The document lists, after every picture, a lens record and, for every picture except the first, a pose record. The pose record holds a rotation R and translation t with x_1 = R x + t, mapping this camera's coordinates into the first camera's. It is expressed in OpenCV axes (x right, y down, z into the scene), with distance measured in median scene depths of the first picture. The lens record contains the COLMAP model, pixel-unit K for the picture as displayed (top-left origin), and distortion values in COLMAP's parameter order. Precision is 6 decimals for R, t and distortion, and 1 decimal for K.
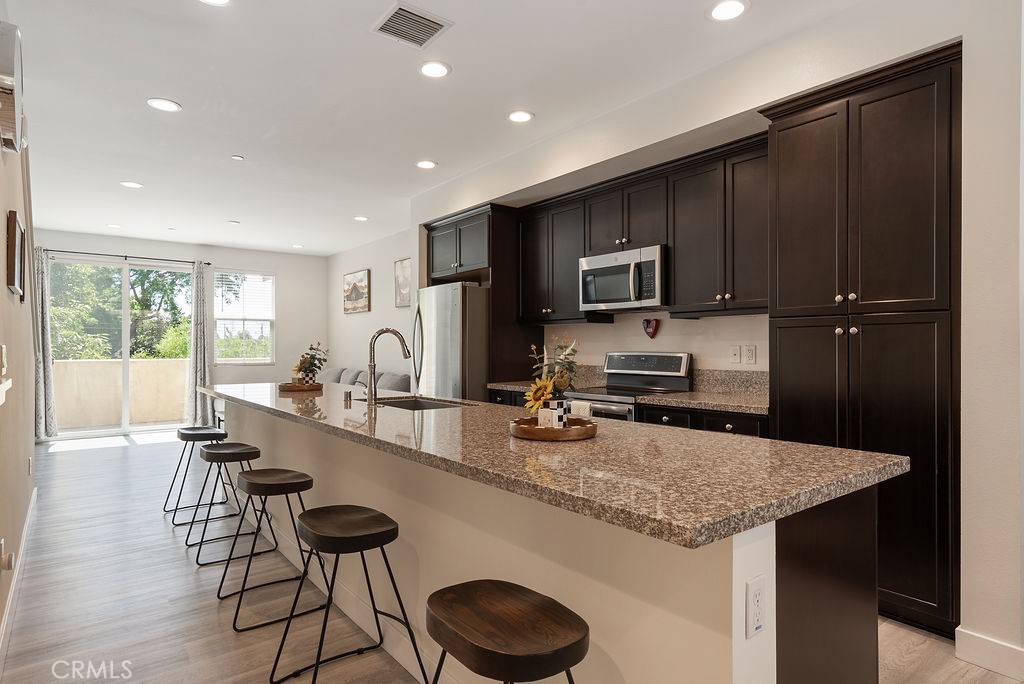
lens RADIAL K [[570.1, 0, 516.9], [0, 570.1, 345.7], [0, 0, 1]] dist [0.002661, -0.000397]
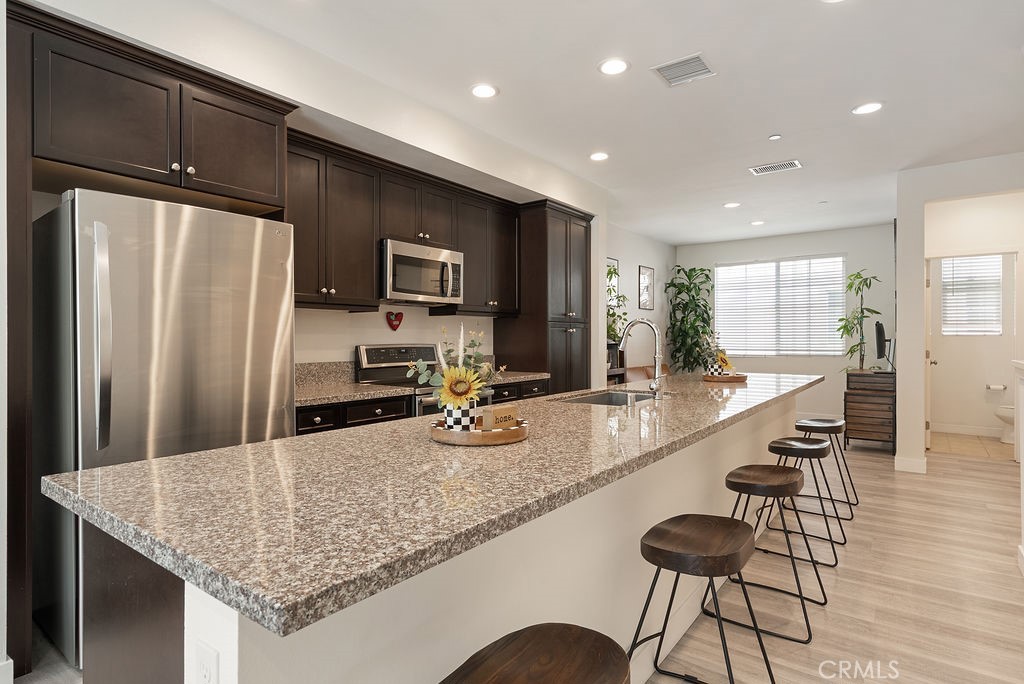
lens RADIAL K [[533.5, 0, 510.6], [0, 533.5, 343.1], [0, 0, 1]] dist [0.002903, 0.001810]
pose [[-0.250734, -0.006630, 0.968033, -0.390927], [0.005642, 0.999950, 0.008310, 0.001193], [-0.968040, 0.007545, -0.250684, 0.541692]]
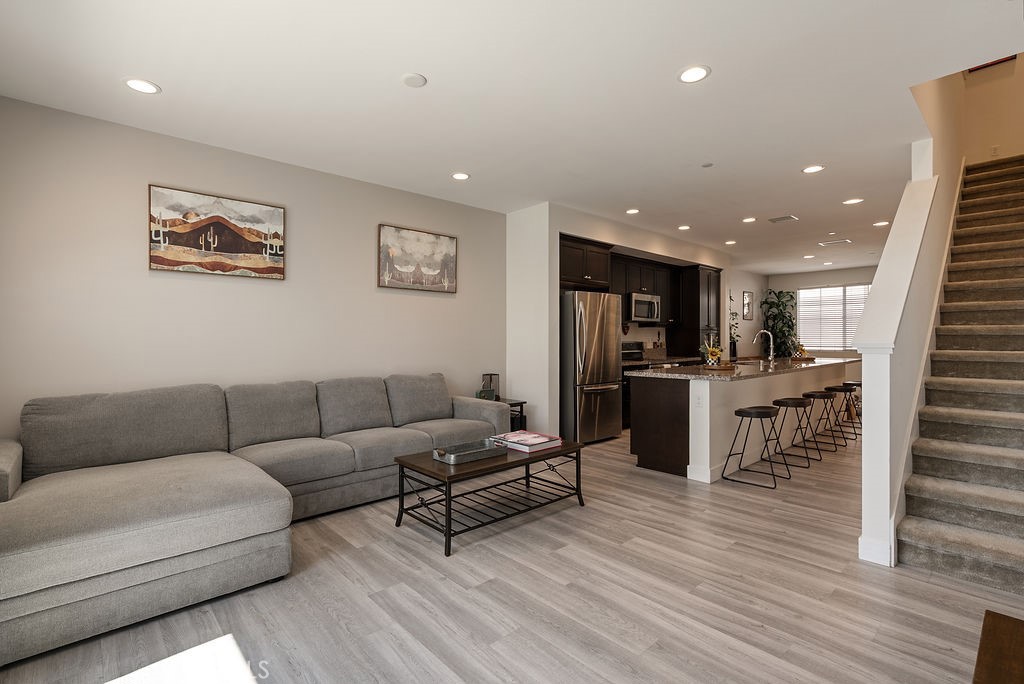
lens RADIAL K [[472.3, 0, 514.8], [0, 472.3, 339.1], [0, 0, 1]] dist [-0.004382, 0.000736]
pose [[-0.078370, 0.002938, 0.996920, -0.759600], [0.004752, 0.999985, -0.002573, 0.002209], [-0.996913, 0.004535, -0.078382, 0.803614]]
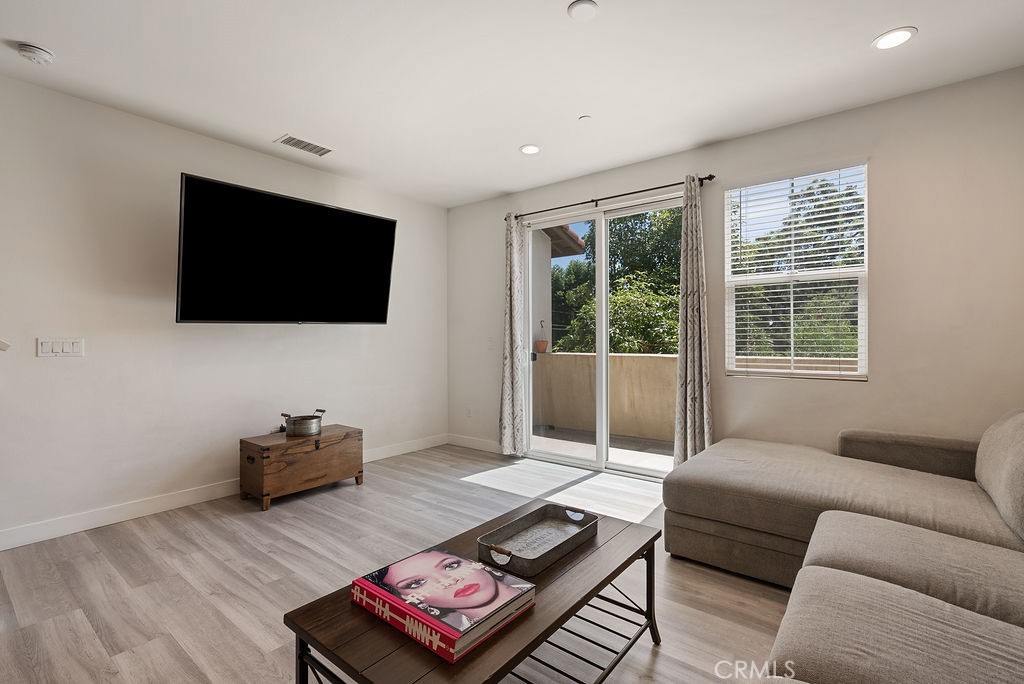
lens RADIAL K [[472.3, 0, 512.0], [0, 472.3, 340.1], [0, 0, 1]] dist [-0.004382, 0.000736]
pose [[0.222530, 0.002857, -0.974922, -0.169031], [0.002086, 0.999992, 0.003407, 0.001939], [0.974924, -0.002791, 0.222523, 0.749783]]
